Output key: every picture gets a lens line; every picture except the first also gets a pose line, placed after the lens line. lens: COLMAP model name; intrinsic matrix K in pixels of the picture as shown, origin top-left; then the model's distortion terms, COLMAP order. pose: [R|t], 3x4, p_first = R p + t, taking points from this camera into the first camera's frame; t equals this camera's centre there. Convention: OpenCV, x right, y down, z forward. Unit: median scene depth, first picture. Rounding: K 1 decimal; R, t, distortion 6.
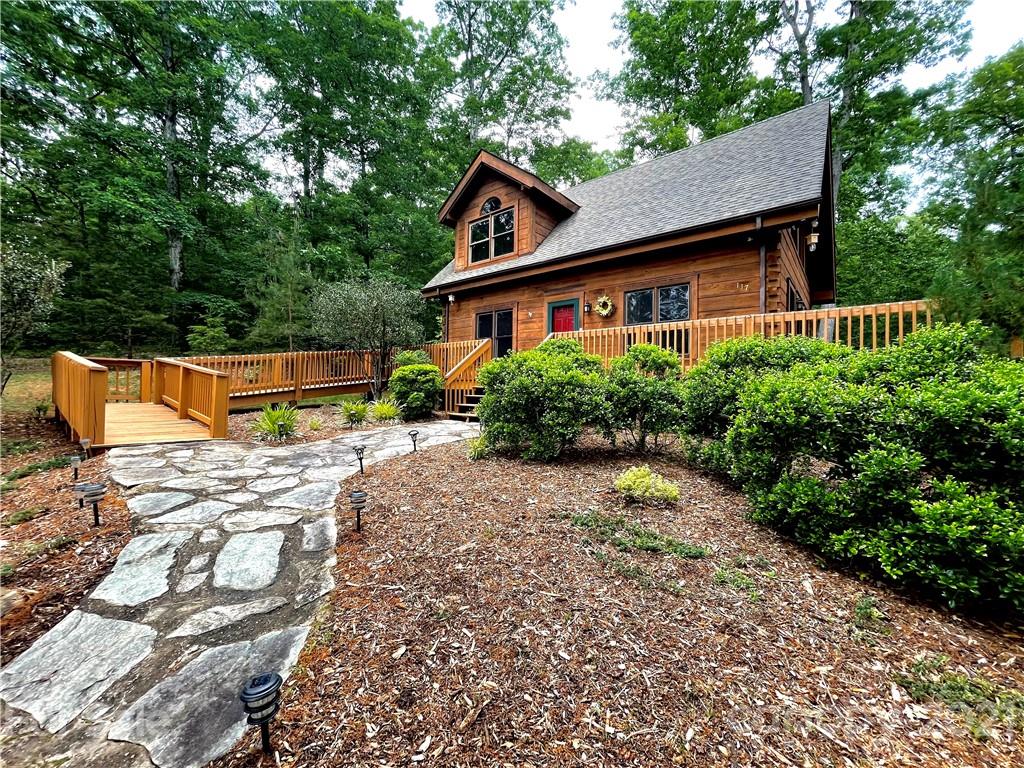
lens RADIAL K [[413.9, 0, 509.9], [0, 413.9, 383.9], [0, 0, 1]] dist [-0.002639, 0.000355]
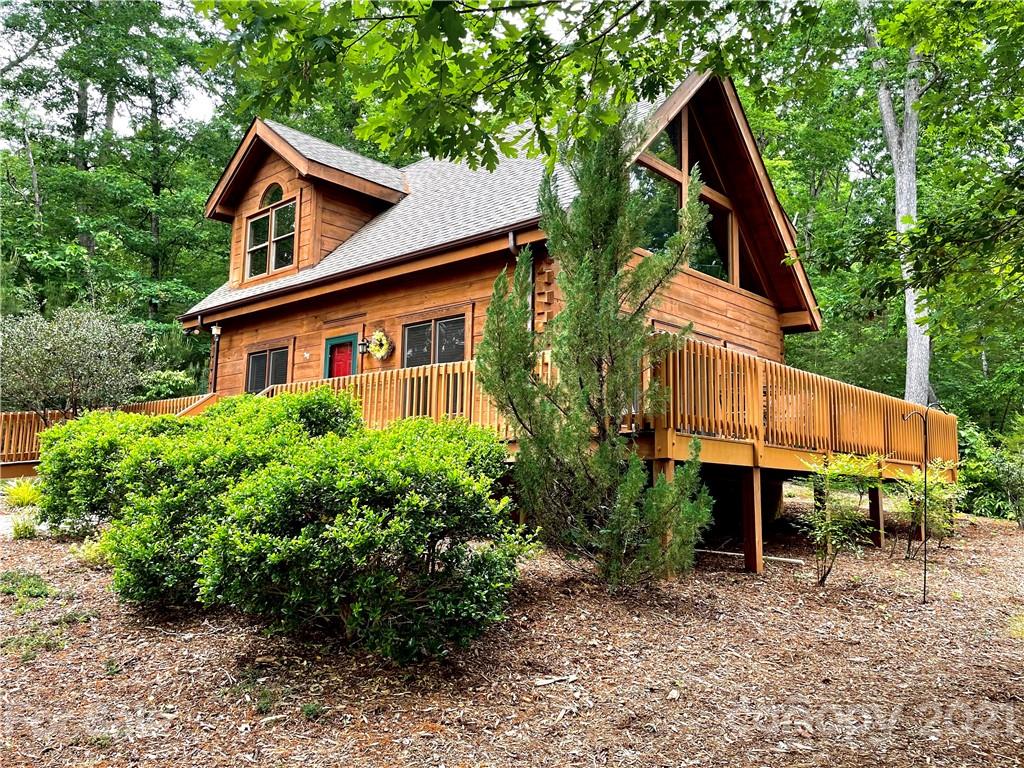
lens RADIAL K [[806.9, 0, 511.4], [0, 806.9, 379.5], [0, 0, 1]] dist [0.063792, -0.059923]
pose [[0.998910, -0.007291, -0.046102, 0.613756], [0.001960, 0.993407, -0.114628, 0.030608], [0.046634, 0.114413, 0.992338, -0.397772]]
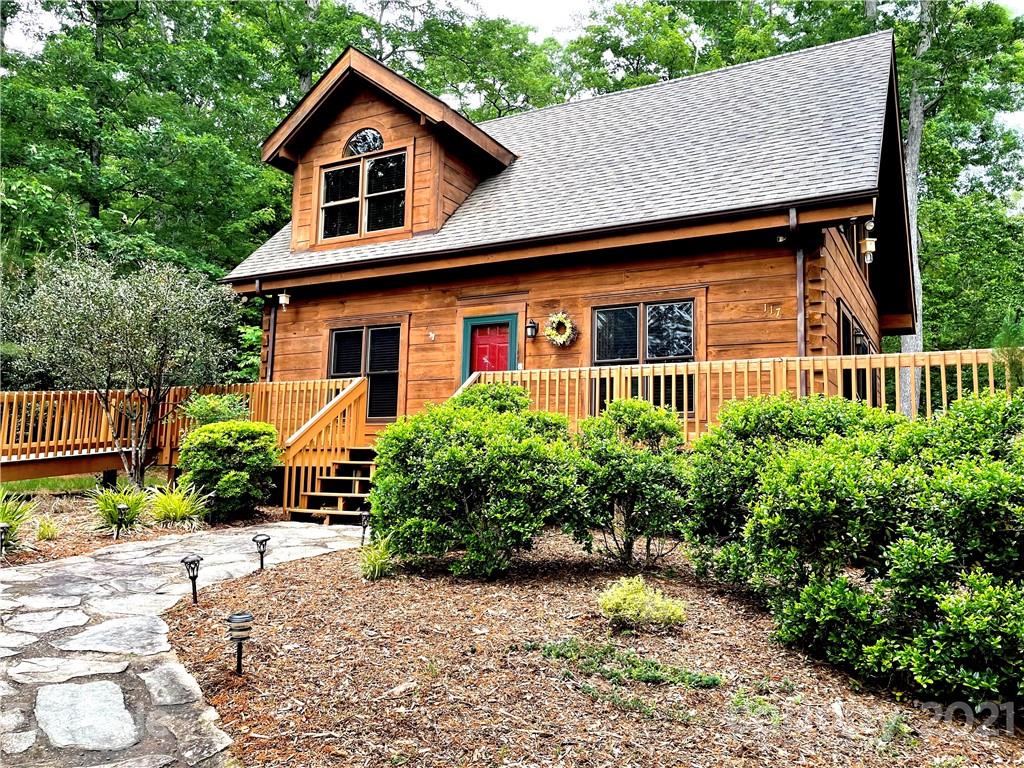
lens RADIAL K [[806.9, 0, 510.6], [0, 806.9, 382.3], [0, 0, 1]] dist [0.063792, -0.059923]
pose [[0.982547, 0.028287, 0.183851, -0.065380], [-0.010775, 0.995365, -0.095561, 0.001715], [-0.185702, 0.091912, 0.978298, -0.148085]]
